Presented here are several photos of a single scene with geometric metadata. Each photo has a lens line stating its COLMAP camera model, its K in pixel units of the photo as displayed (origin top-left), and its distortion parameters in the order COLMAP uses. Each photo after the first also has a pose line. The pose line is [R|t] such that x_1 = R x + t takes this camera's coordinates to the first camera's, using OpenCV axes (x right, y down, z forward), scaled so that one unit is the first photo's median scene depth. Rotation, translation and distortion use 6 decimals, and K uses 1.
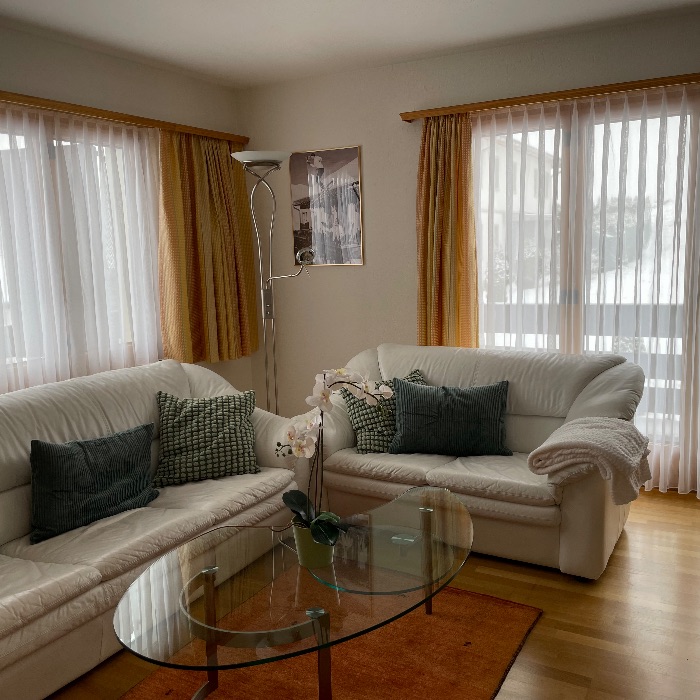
lens RADIAL K [[699.2, 0, 350.0], [0, 699.2, 350.0], [0, 0, 1]] dist [0.003939, 0.002595]
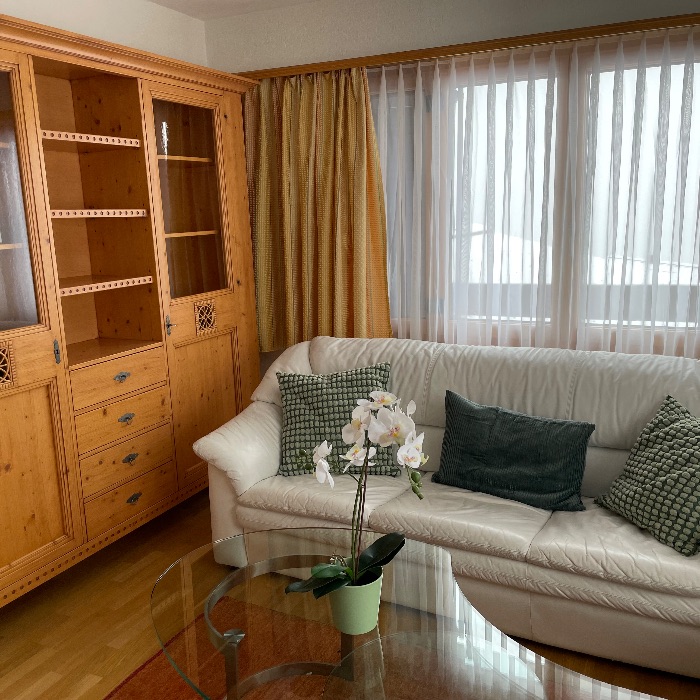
lens RADIAL K [[699.2, 0, 350.0], [0, 699.2, 350.0], [0, 0, 1]] dist [0.003939, 0.002595]
pose [[0.063174, 0.227785, -0.971660, 0.501374], [-0.122990, 0.967960, 0.218921, -0.131708], [0.990395, 0.105674, 0.089166, 0.677787]]
